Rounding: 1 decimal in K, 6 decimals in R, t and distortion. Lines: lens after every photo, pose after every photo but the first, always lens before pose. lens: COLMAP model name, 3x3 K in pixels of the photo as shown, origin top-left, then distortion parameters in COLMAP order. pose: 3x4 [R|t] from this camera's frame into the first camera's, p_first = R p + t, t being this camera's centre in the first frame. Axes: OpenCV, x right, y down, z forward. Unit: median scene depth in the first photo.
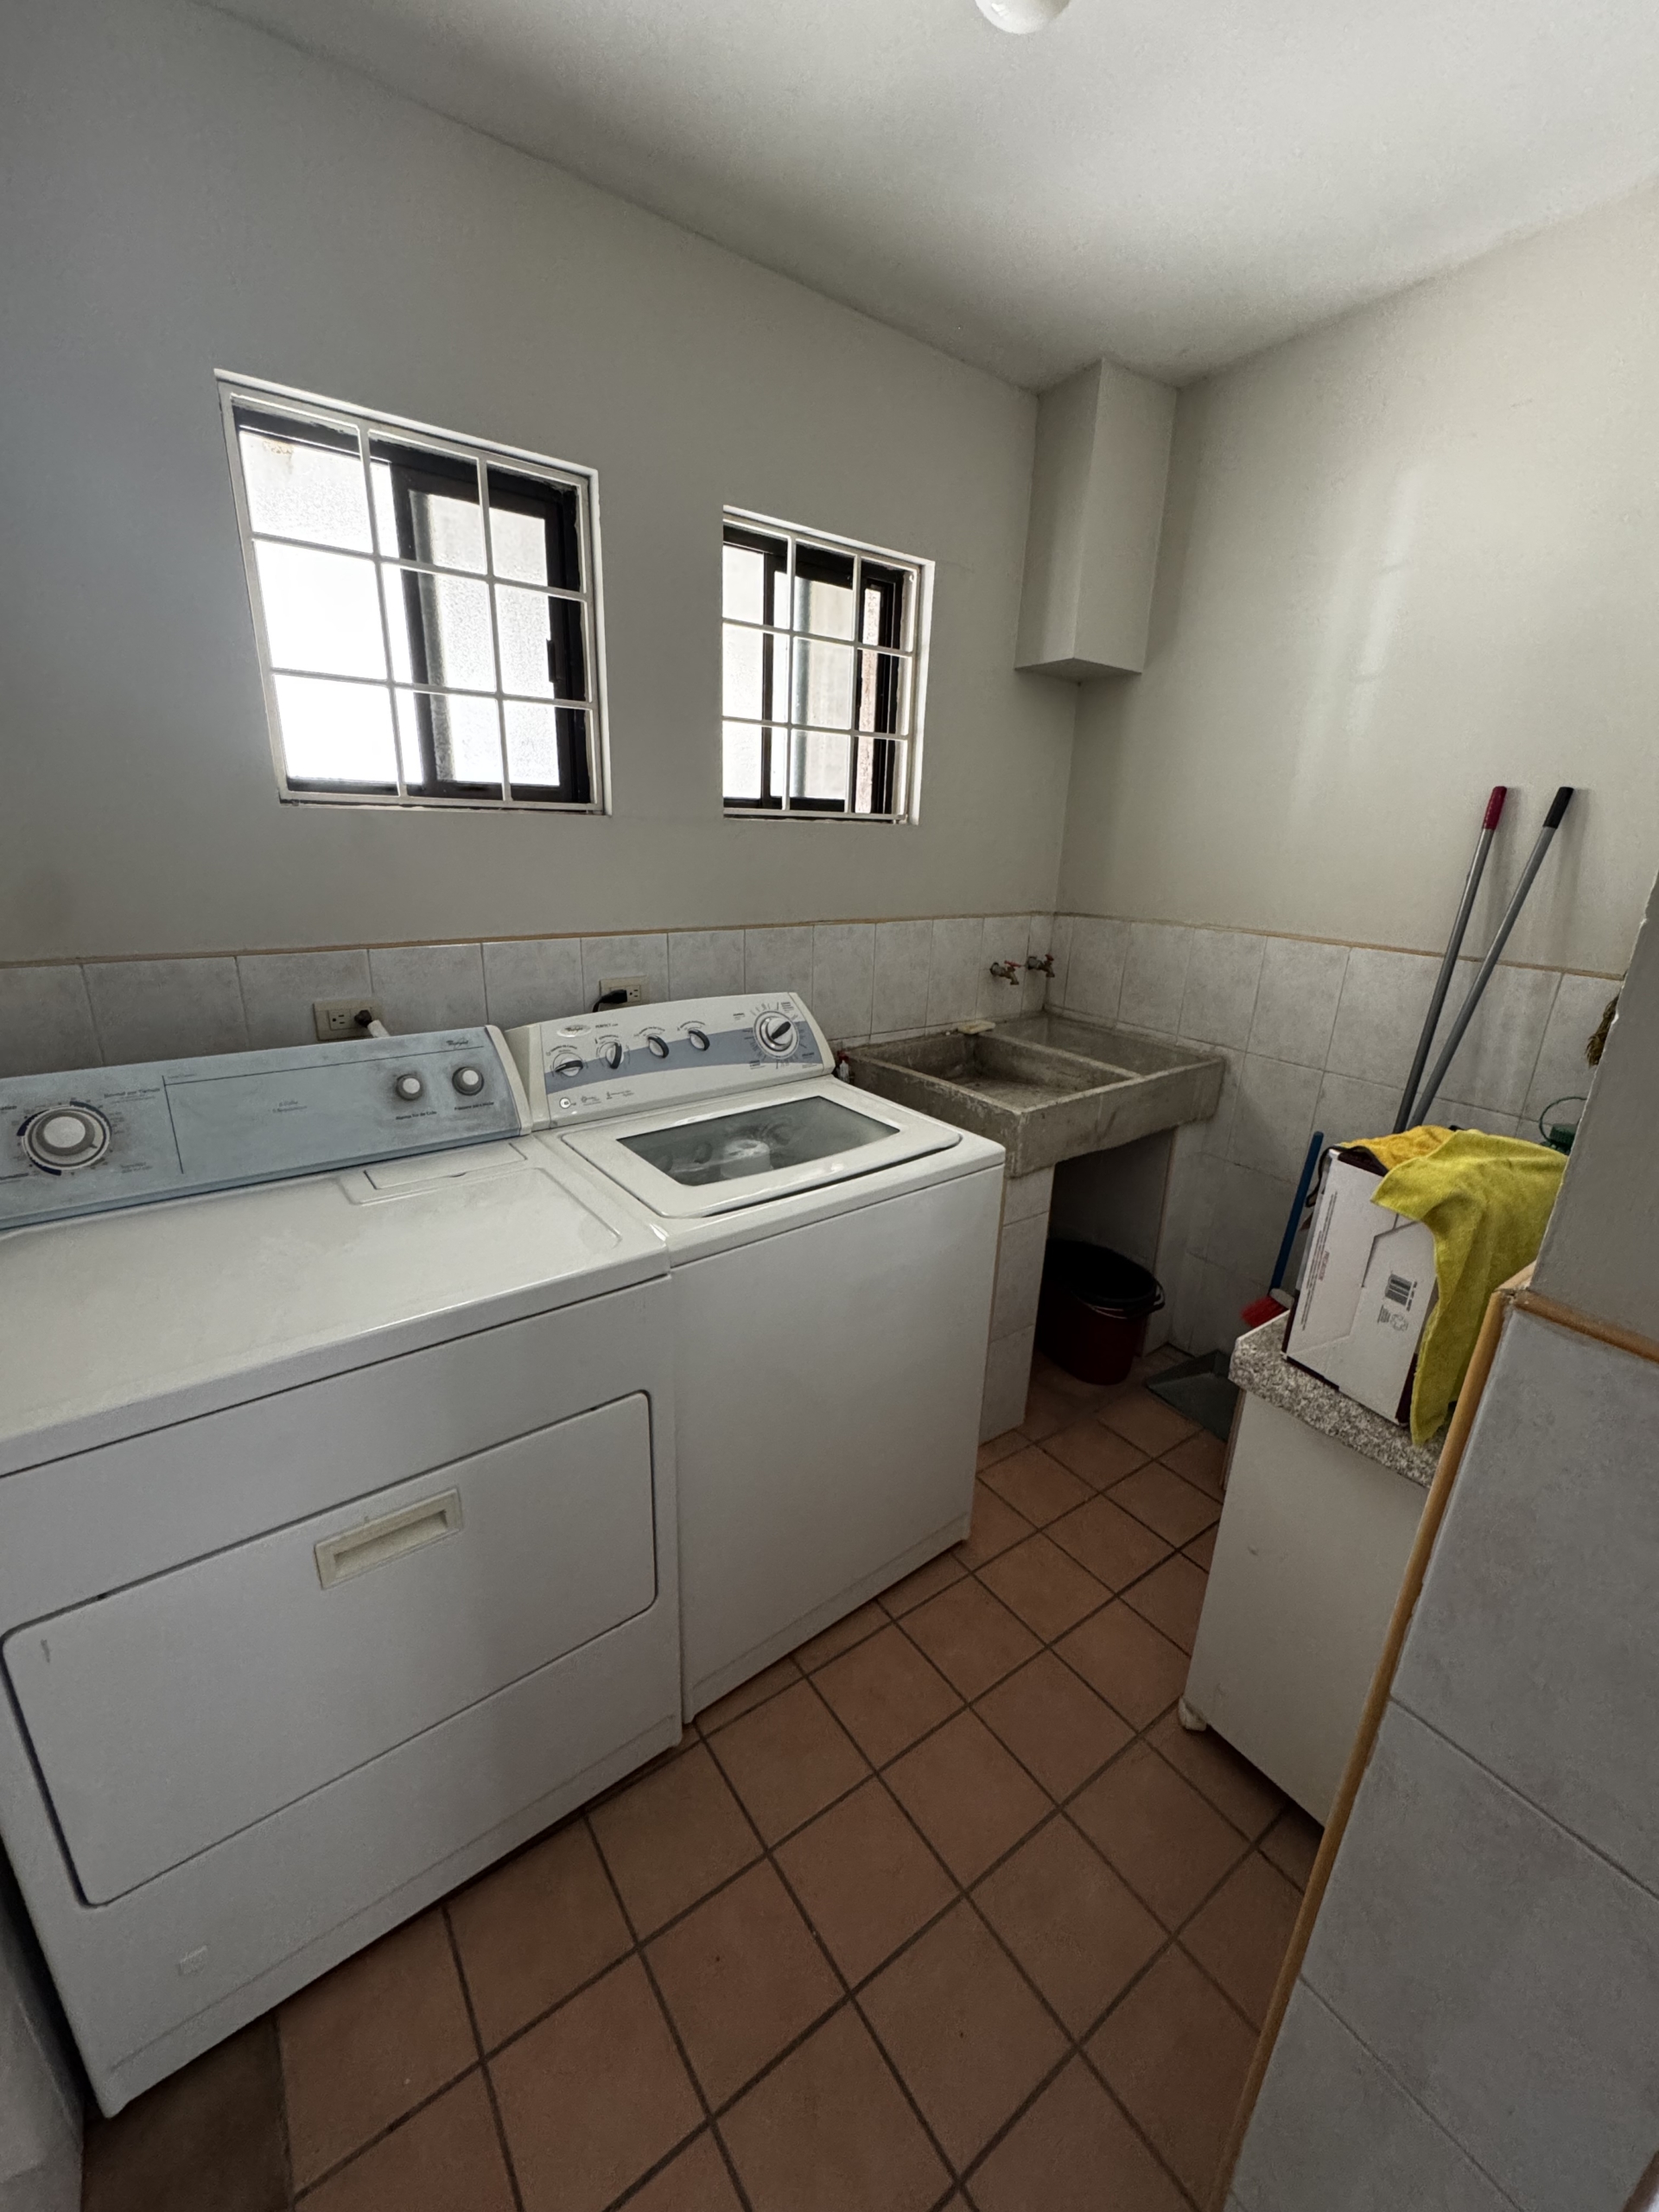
lens RADIAL K [[881.6, 0, 816.9], [0, 881.6, 1095.9], [0, 0, 1]] dist [-0.007722, -0.000311]
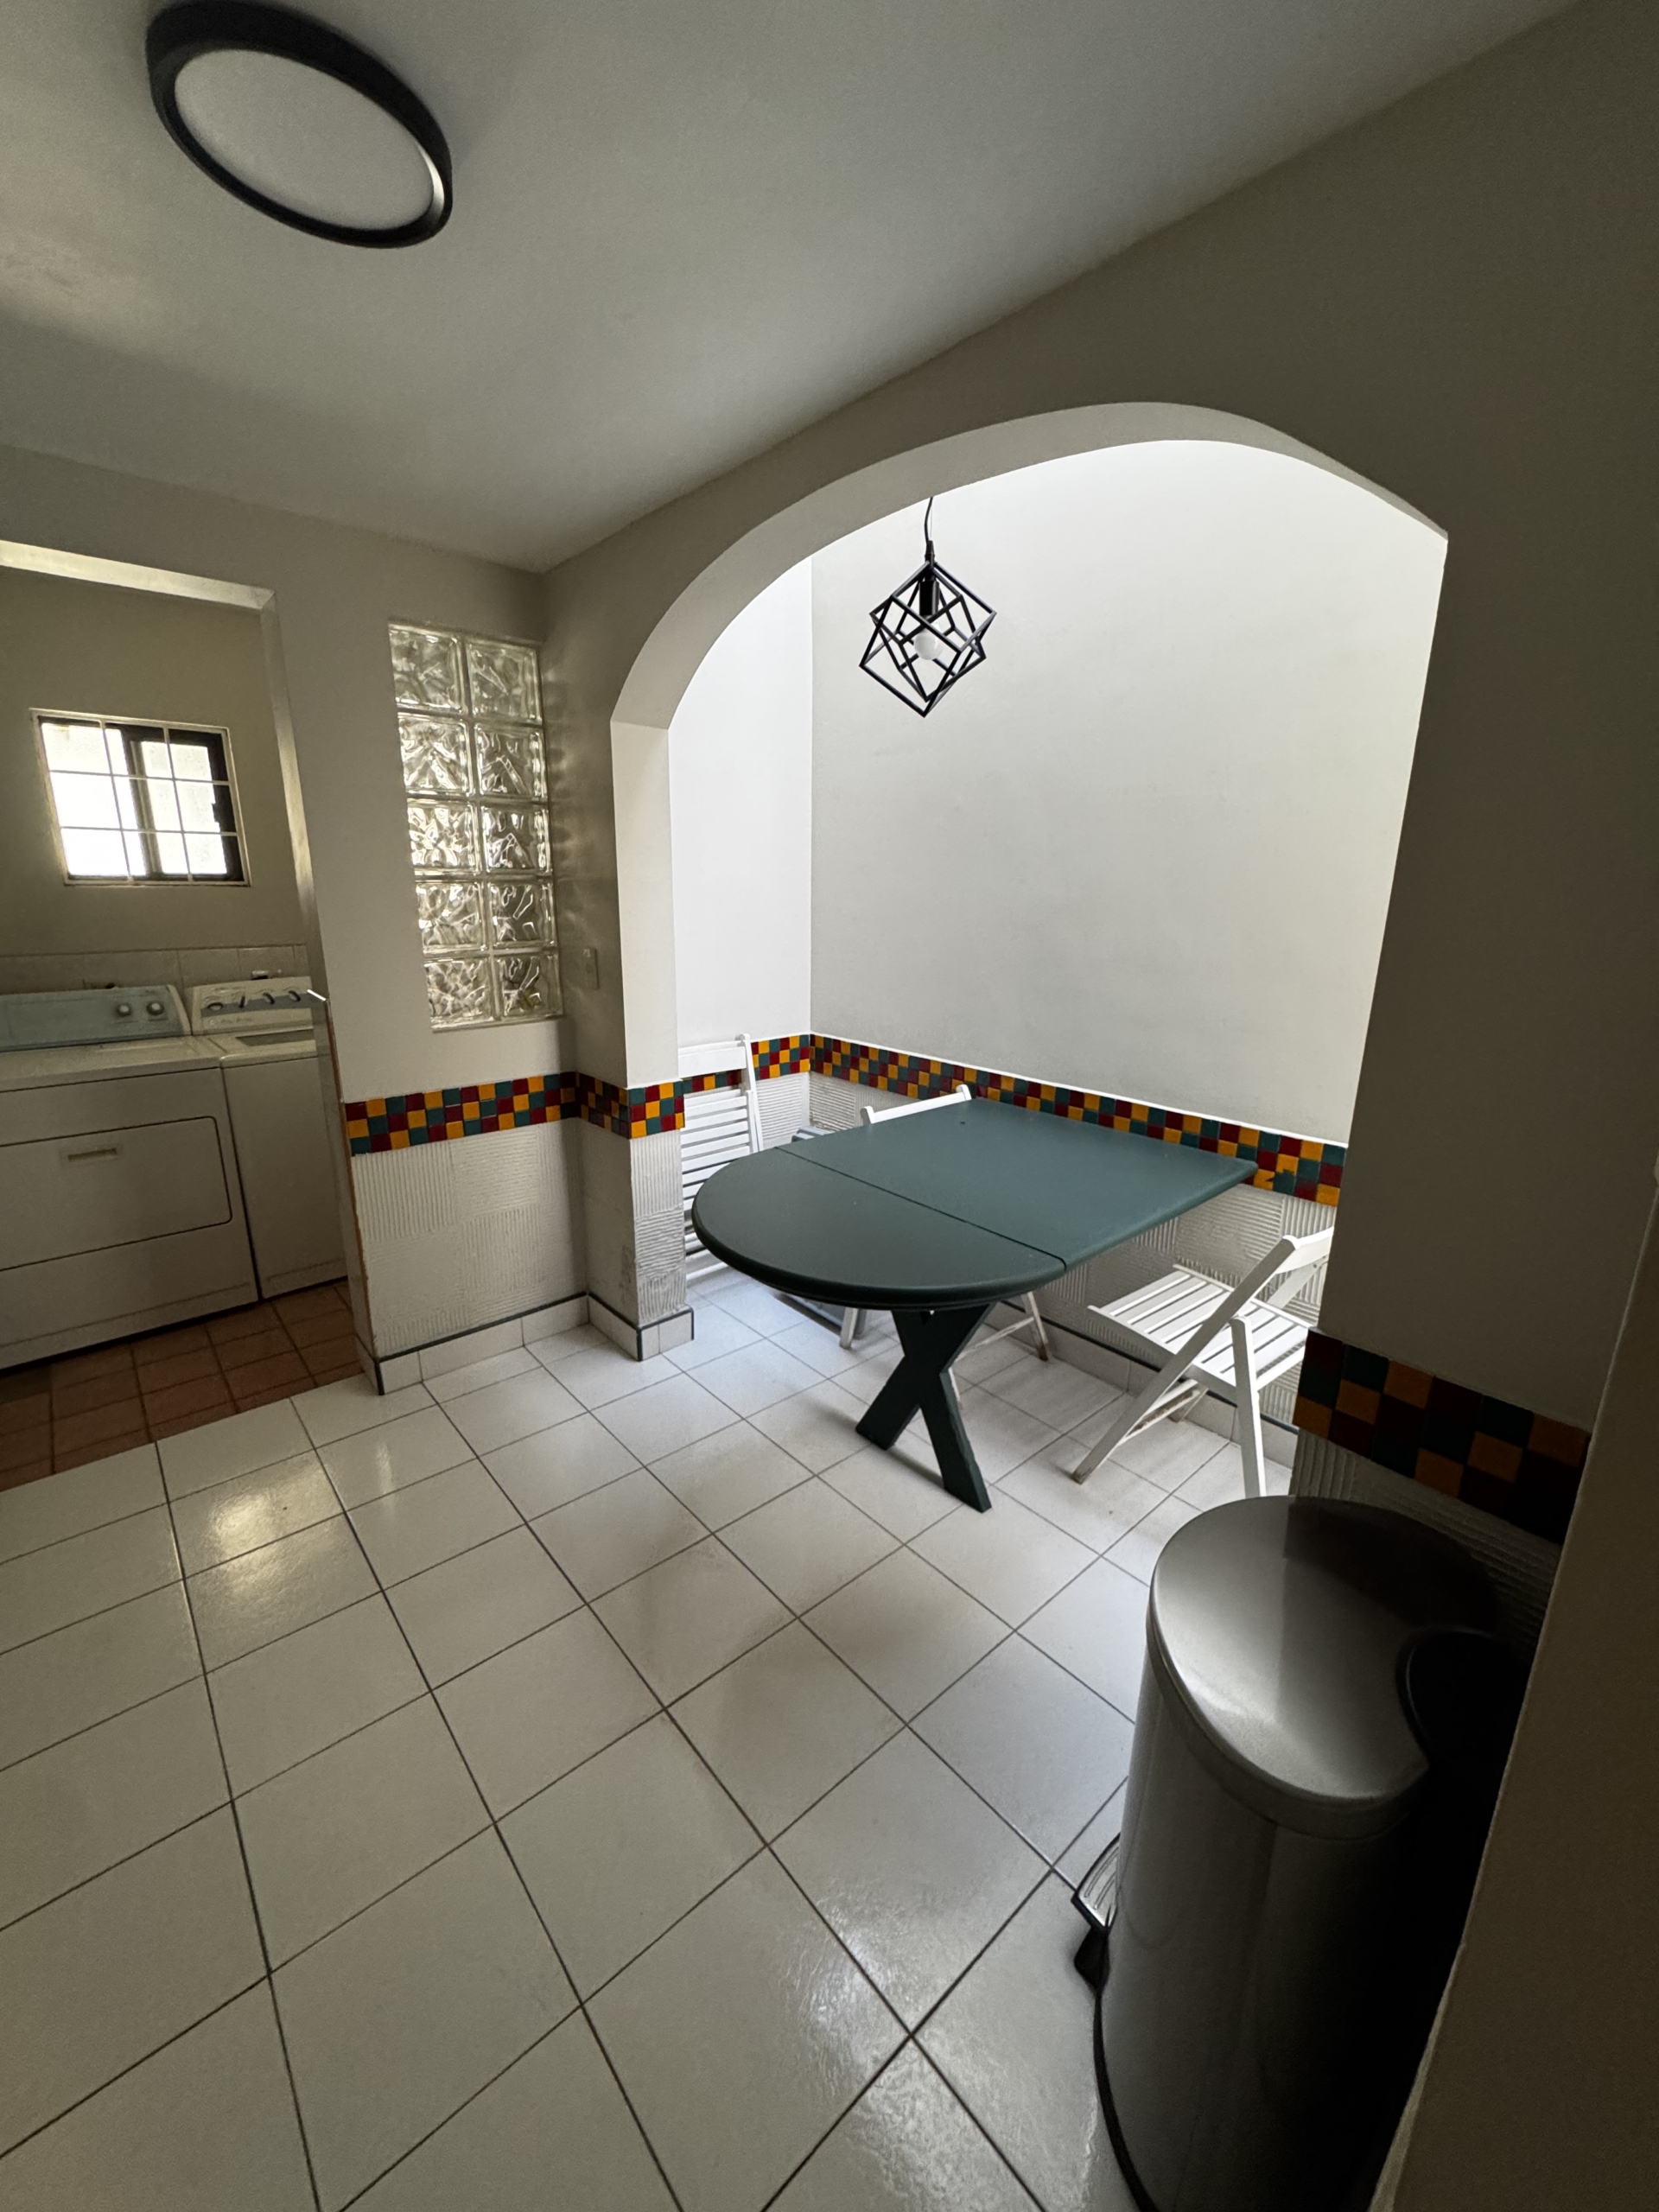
lens RADIAL K [[881.6, 0, 836.4], [0, 881.6, 1111.1], [0, 0, 1]] dist [-0.007722, -0.000311]
pose [[0.995308, -0.046309, 0.084951, 0.990851], [0.050748, 0.997416, -0.050856, 0.393104], [-0.082377, 0.054929, 0.995086, -1.177141]]
